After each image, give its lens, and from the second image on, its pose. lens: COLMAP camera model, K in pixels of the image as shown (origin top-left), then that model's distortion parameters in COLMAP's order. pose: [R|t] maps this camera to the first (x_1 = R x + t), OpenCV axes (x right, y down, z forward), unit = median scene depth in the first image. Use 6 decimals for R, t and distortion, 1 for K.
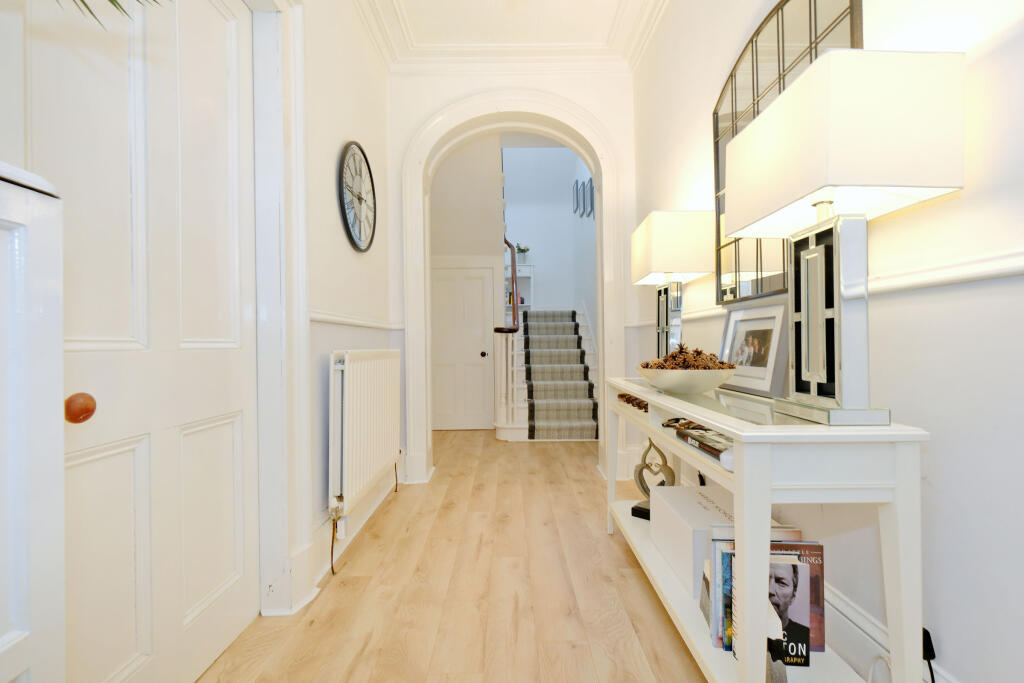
lens RADIAL K [[446.6, 0, 511.6], [0, 446.6, 341.1], [0, 0, 1]] dist [-0.003286, 0.000219]
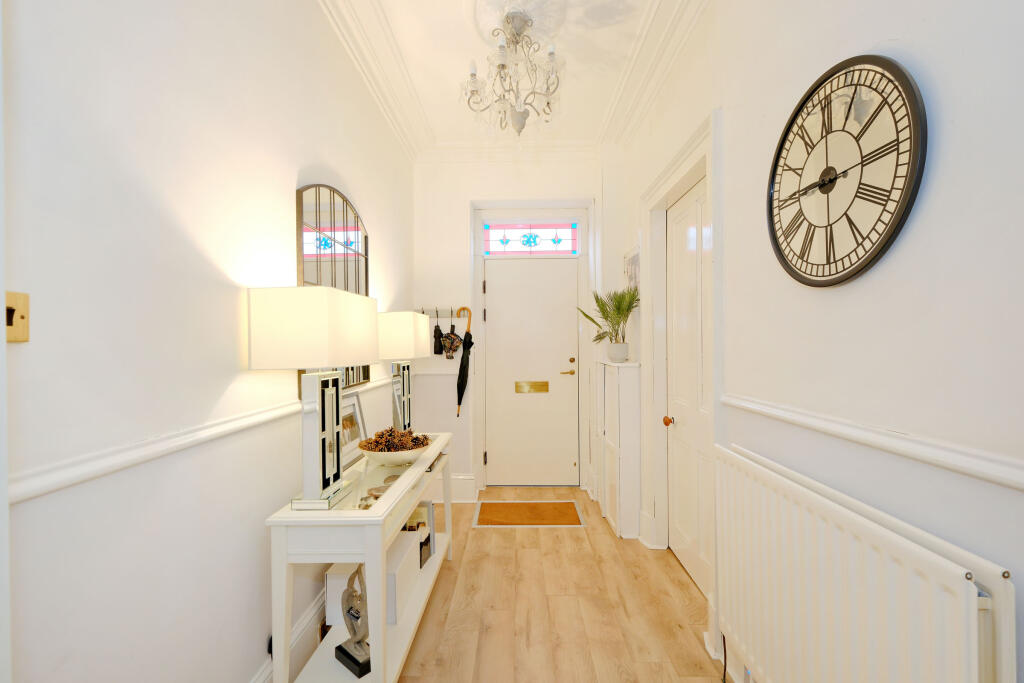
lens RADIAL K [[446.6, 0, 514.1], [0, 446.6, 340.7], [0, 0, 1]] dist [-0.003286, 0.000219]
pose [[-0.999540, 0.023211, 0.019517, 0.005794], [0.022987, 0.999668, -0.011627, -0.217268], [-0.019781, -0.011173, -0.999742, 2.278262]]
